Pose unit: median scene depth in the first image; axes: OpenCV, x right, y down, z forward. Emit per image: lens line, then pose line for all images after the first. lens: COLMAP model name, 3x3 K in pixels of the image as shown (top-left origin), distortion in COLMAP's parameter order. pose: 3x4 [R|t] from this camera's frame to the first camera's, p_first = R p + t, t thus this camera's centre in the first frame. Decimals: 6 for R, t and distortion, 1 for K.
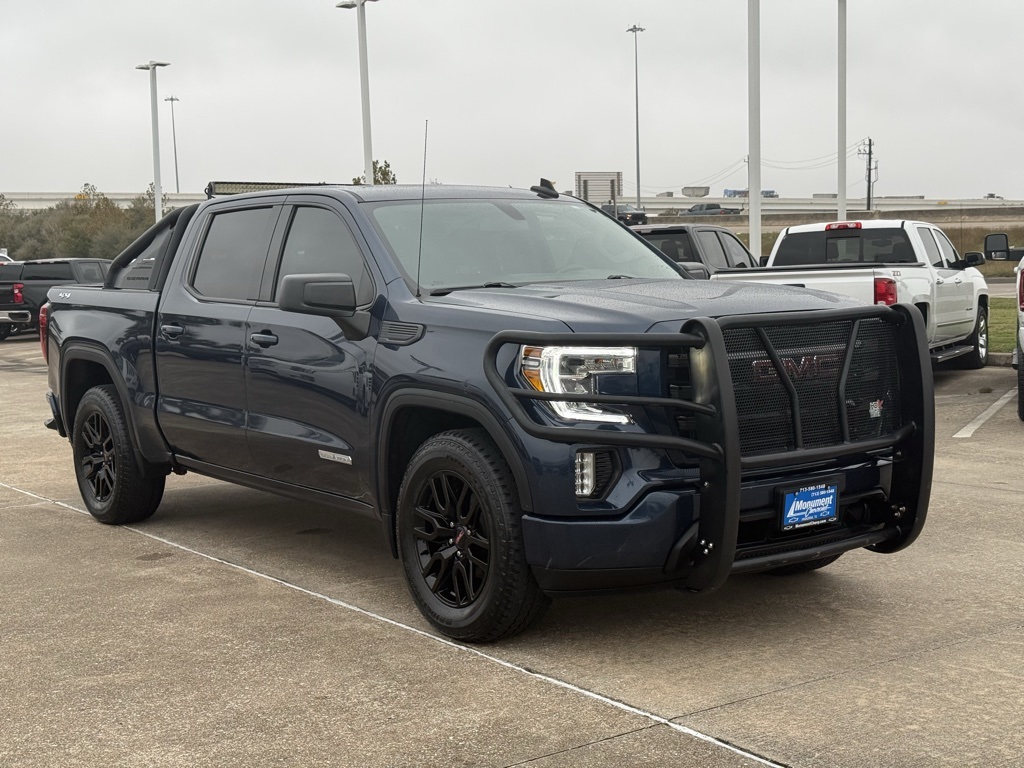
lens RADIAL K [[1420.9, 0, 543.7], [0, 1420.9, 389.8], [0, 0, 1]] dist [0.150687, -0.201455]
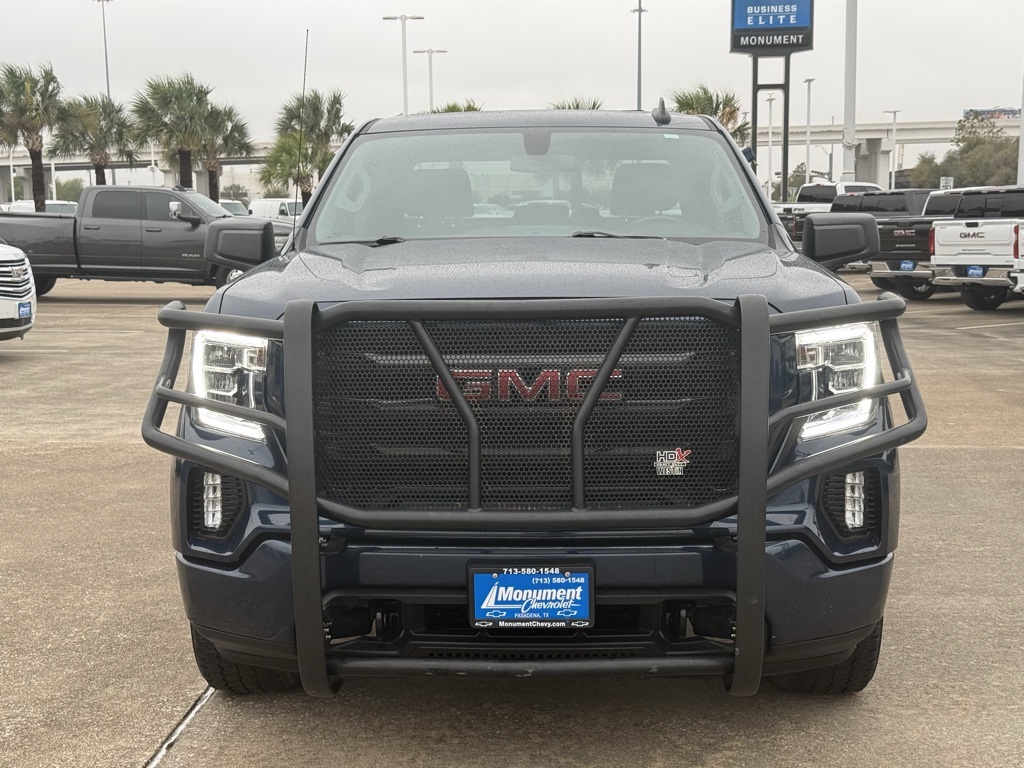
lens RADIAL K [[1445.6, 0, 555.0], [0, 1445.6, 383.4], [0, 0, 1]] dist [0.159449, -0.127432]
pose [[0.781827, 0.096900, -0.615920, 0.586703], [-0.070638, 0.995255, 0.066914, -0.060550], [0.619481, -0.008808, 0.784962, 0.480243]]
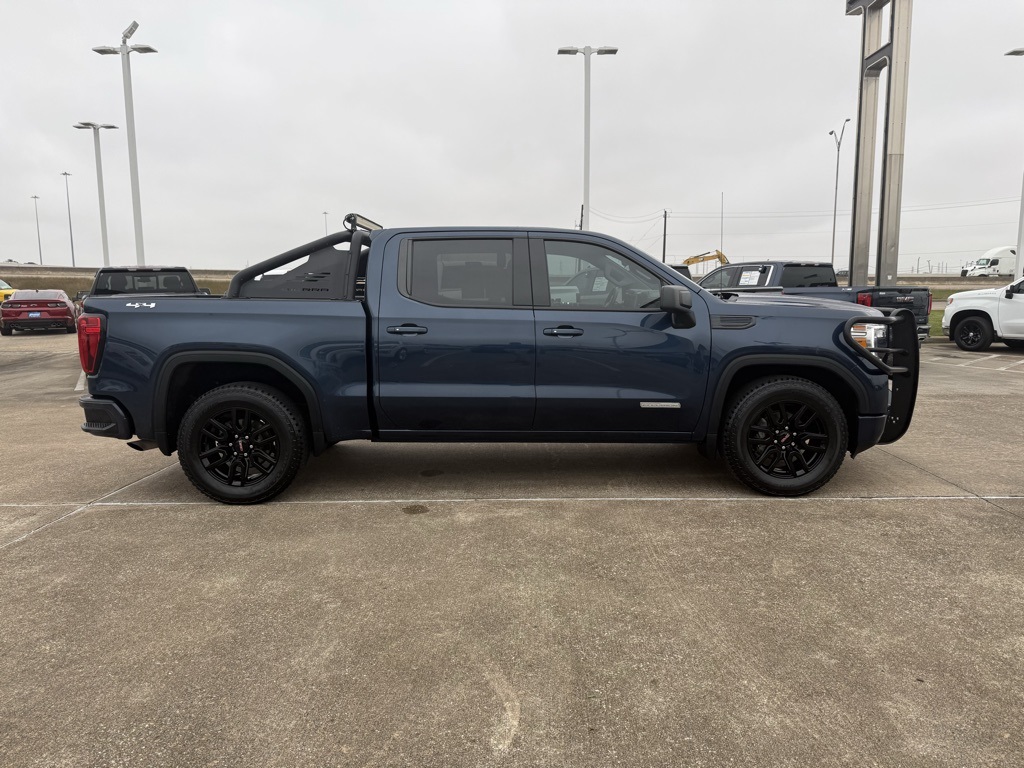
lens RADIAL K [[722.9, 0, 483.7], [0, 722.9, 381.2], [0, 0, 1]] dist [0.118337, -0.196615]
pose [[0.621148, -0.088289, 0.778704, -0.987928], [0.071015, 0.995887, 0.056267, -0.040473], [-0.780469, 0.020350, 0.624863, 0.745420]]
